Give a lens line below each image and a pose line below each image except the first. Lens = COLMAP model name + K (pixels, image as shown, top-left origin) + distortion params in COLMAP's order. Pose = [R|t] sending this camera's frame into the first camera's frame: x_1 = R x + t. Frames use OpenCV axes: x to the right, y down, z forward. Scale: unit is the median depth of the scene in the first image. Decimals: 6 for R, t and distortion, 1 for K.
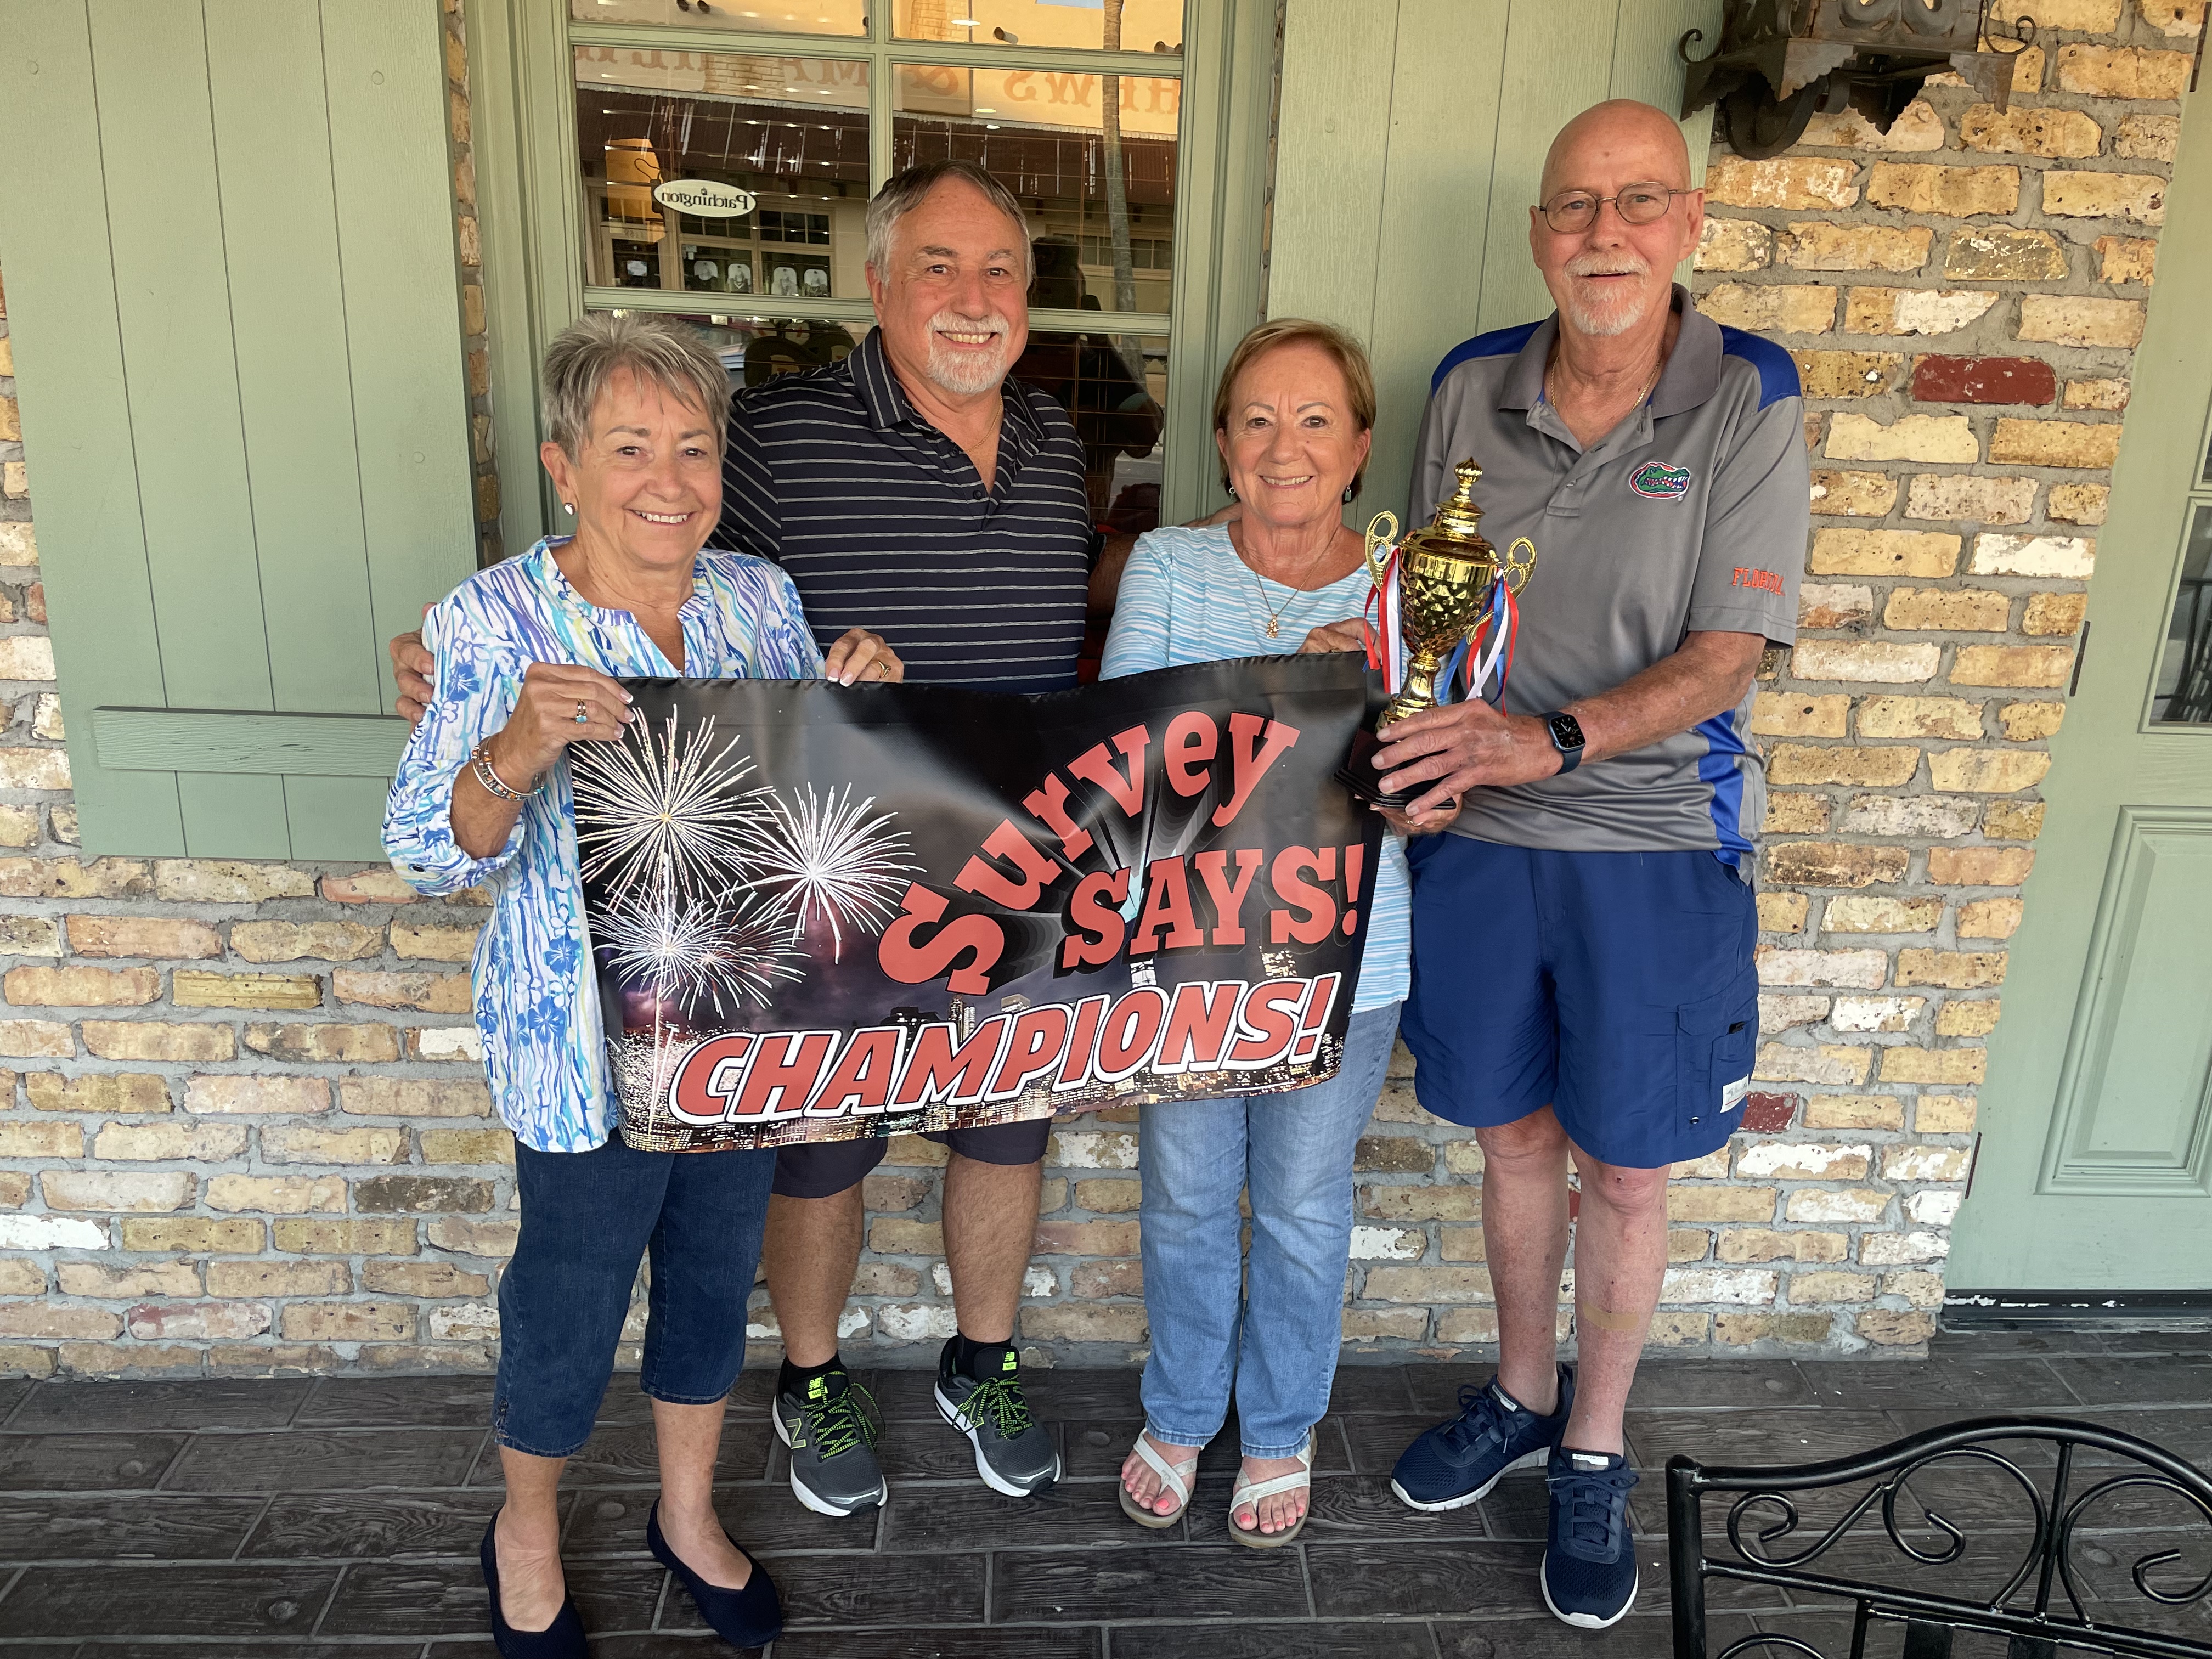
lens RADIAL K [[1593.4, 0, 1110.6], [0, 1593.4, 834.9], [0, 0, 1]] dist [0.062046, -0.083975]
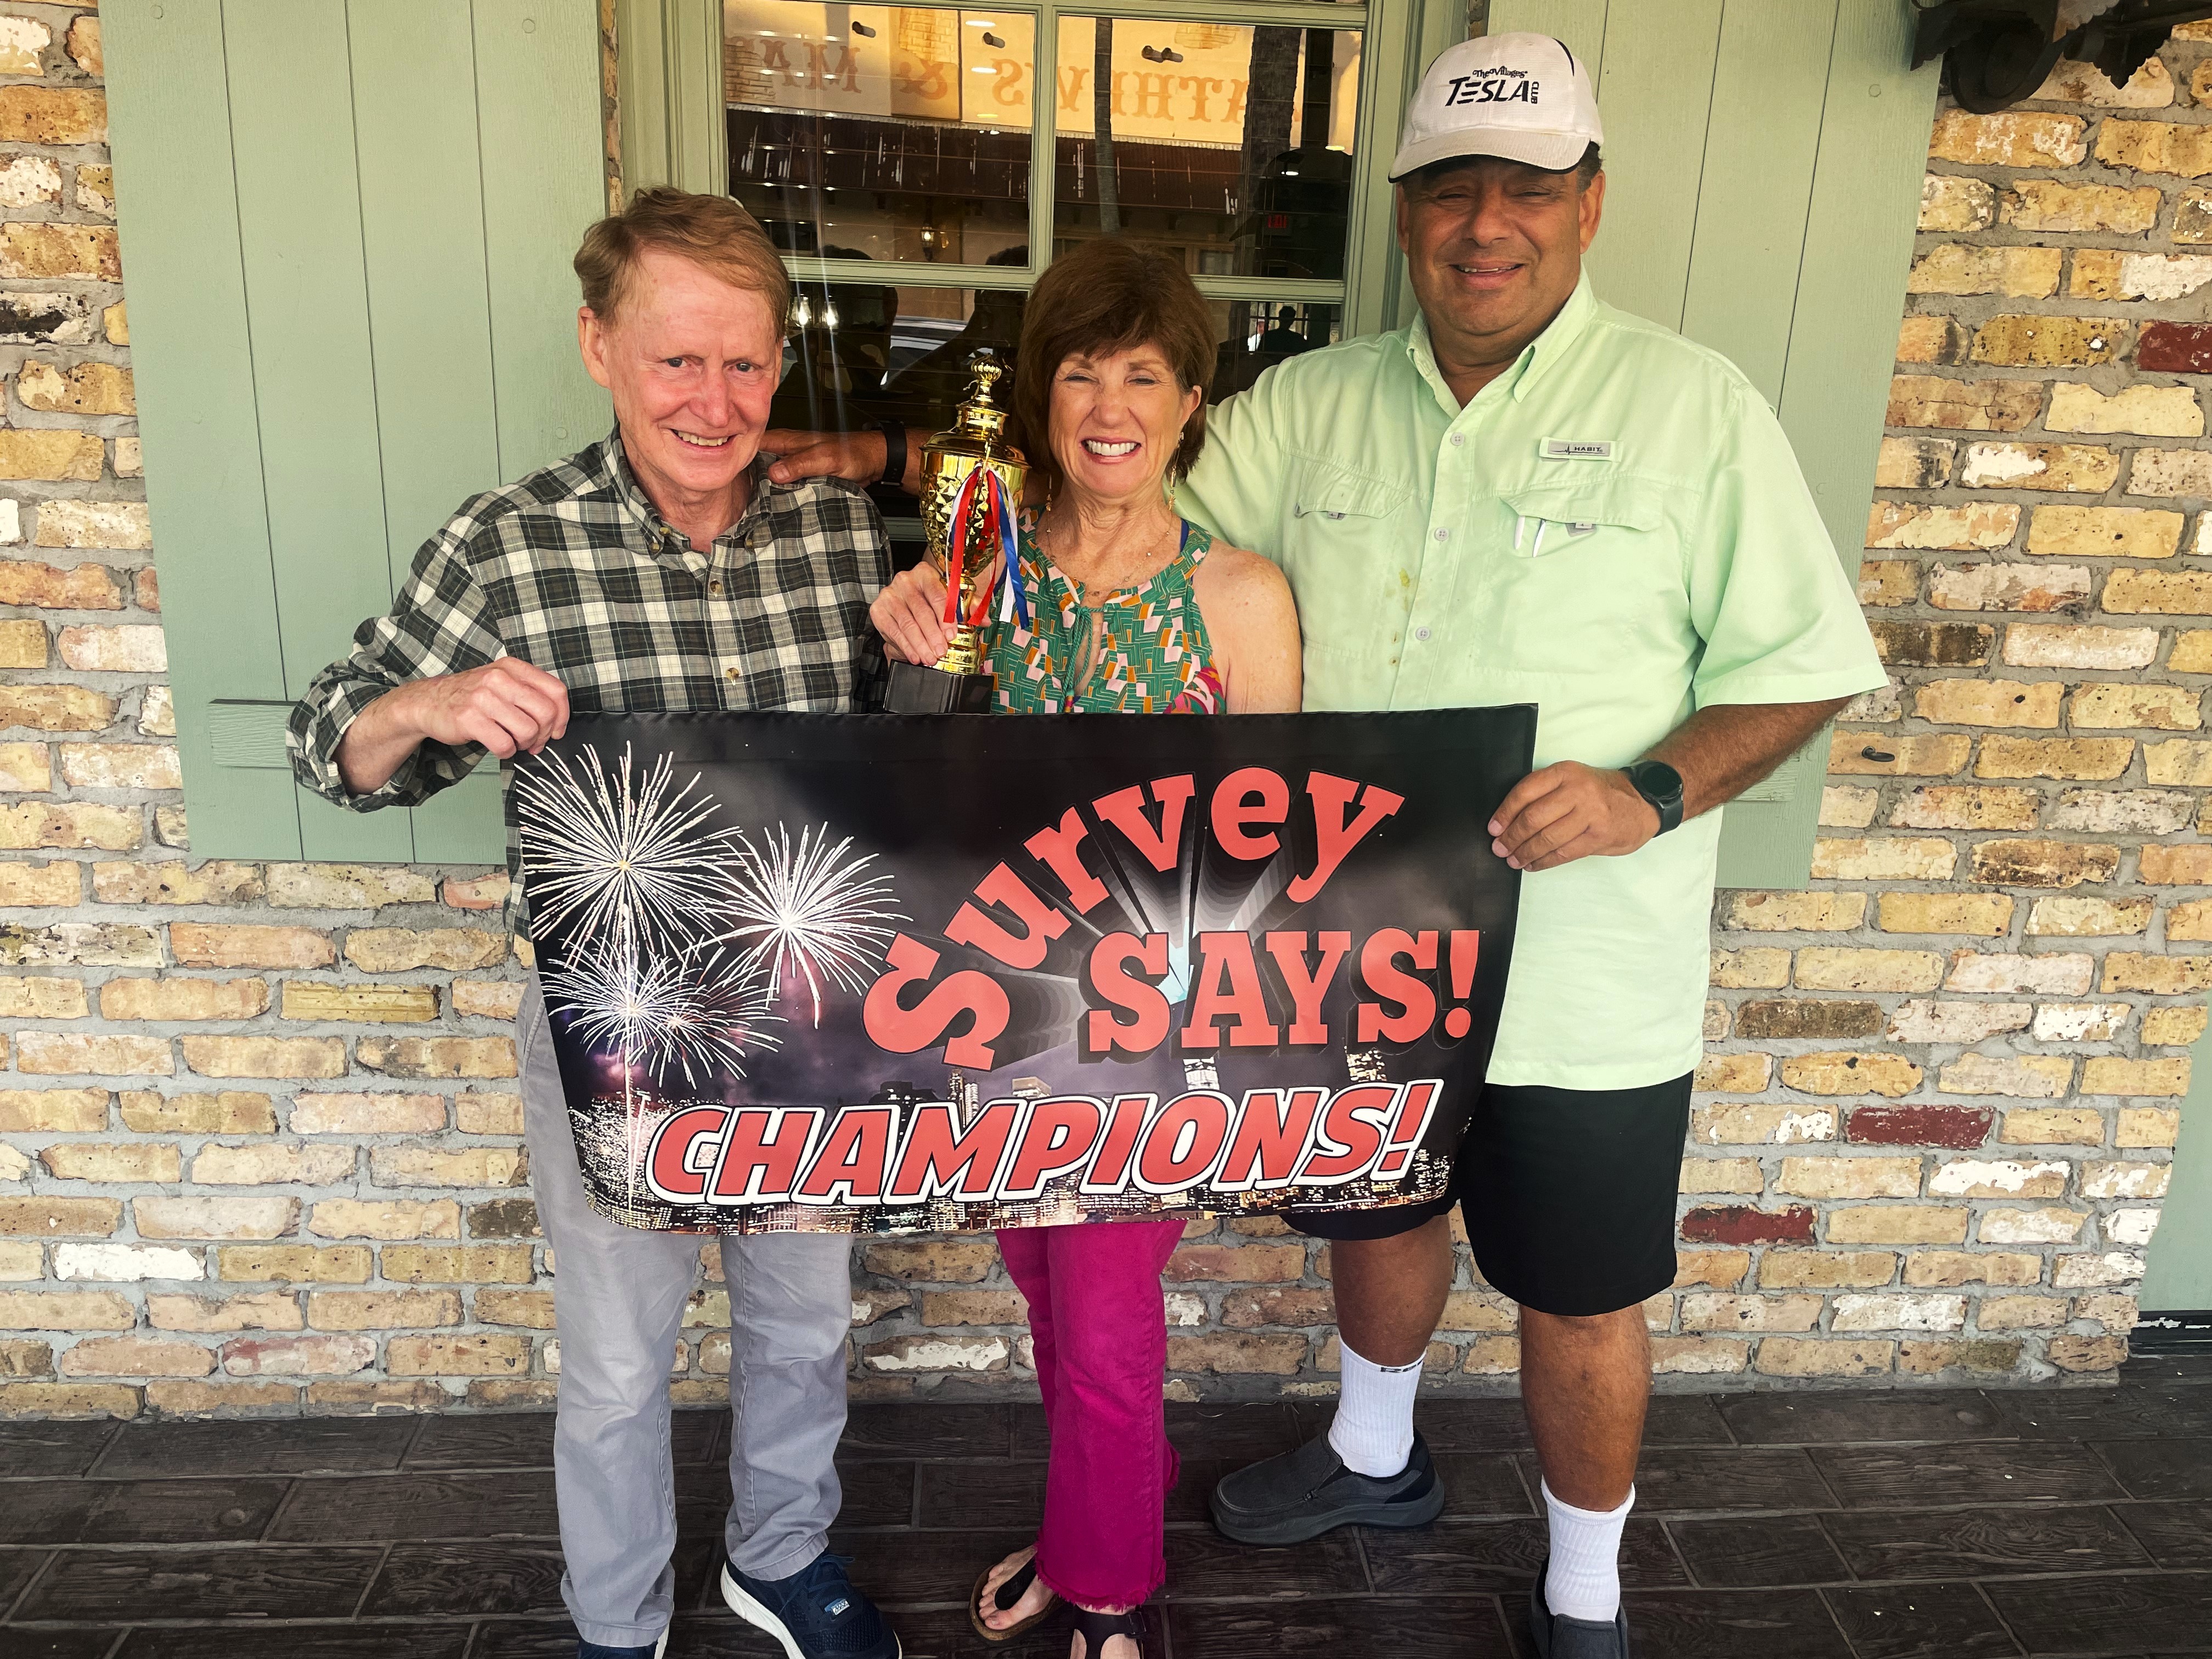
lens RADIAL K [[1593.4, 0, 1089.4], [0, 1593.4, 824.6], [0, 0, 1]] dist [0.062046, -0.083975]
pose [[0.999991, -0.003424, 0.002391, -0.116497], [0.003458, 0.999890, -0.014428, 0.007985], [-0.002342, 0.014436, 0.999893, 0.061065]]
